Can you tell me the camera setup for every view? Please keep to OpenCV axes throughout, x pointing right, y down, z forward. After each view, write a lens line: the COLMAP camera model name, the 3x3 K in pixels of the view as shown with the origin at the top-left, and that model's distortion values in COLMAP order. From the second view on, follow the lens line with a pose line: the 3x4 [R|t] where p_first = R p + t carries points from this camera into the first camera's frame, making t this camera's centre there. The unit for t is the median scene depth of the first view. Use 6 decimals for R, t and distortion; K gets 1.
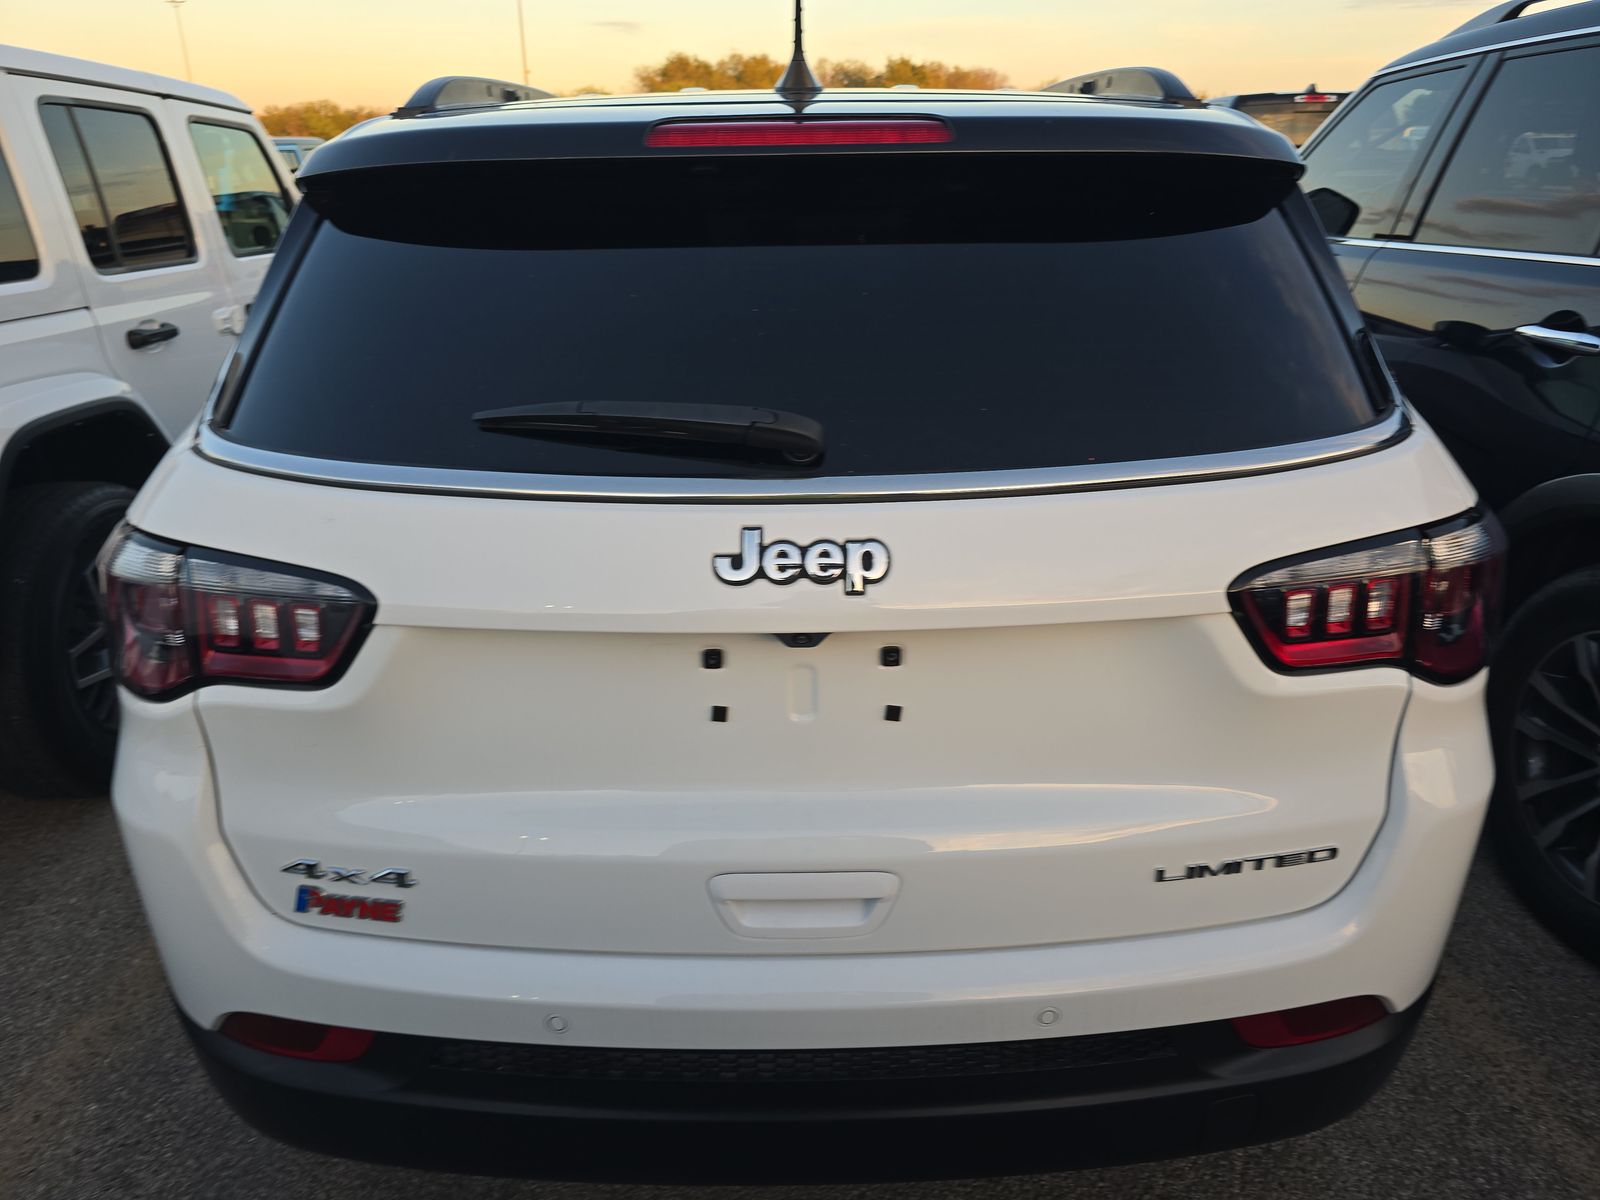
lens RADIAL K [[1088.0, 0, 840.0], [0, 1088.0, 592.8], [0, 0, 1]] dist [0.069711, -0.057603]
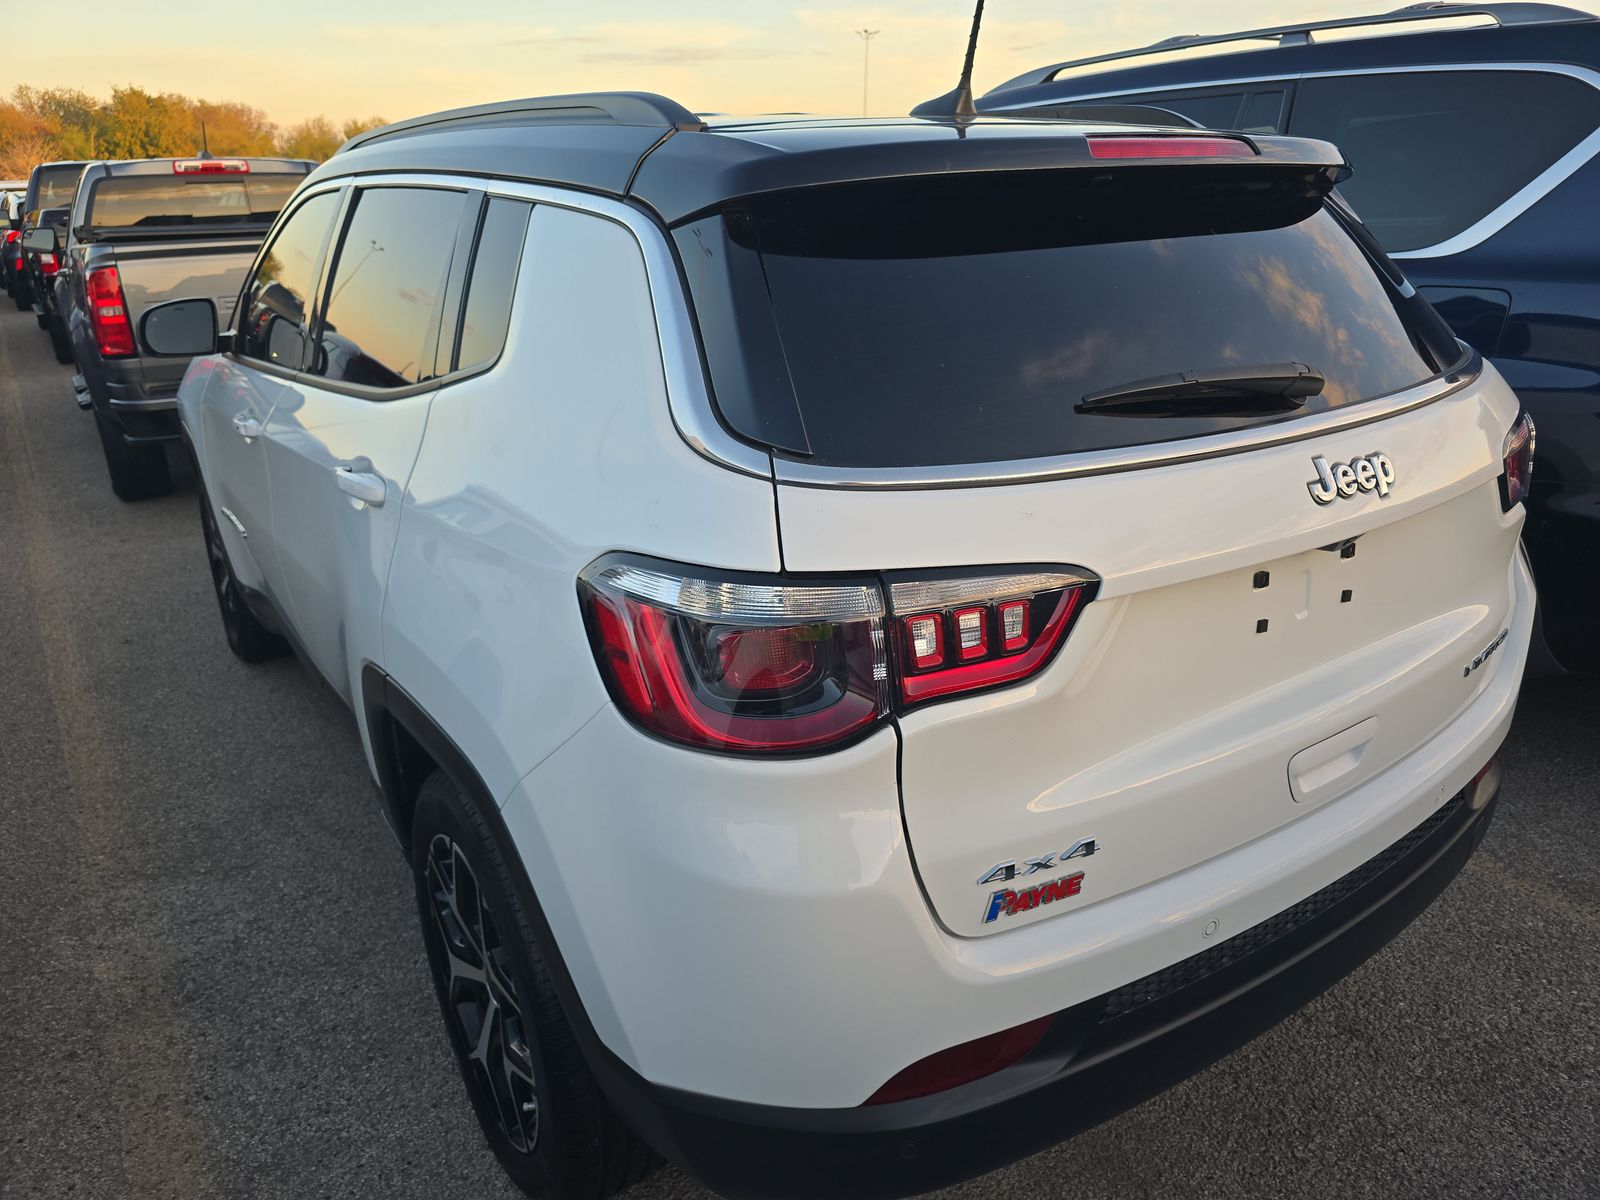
lens RADIAL K [[1091.7, 0, 800.0], [0, 1091.7, 600.0], [0, 0, 1]] dist [0.047518, -0.042811]
pose [[0.824483, -0.203599, 0.527992, -1.121689], [0.218194, 0.975265, 0.035352, -0.066782], [-0.522130, 0.086058, 0.848513, 0.234542]]
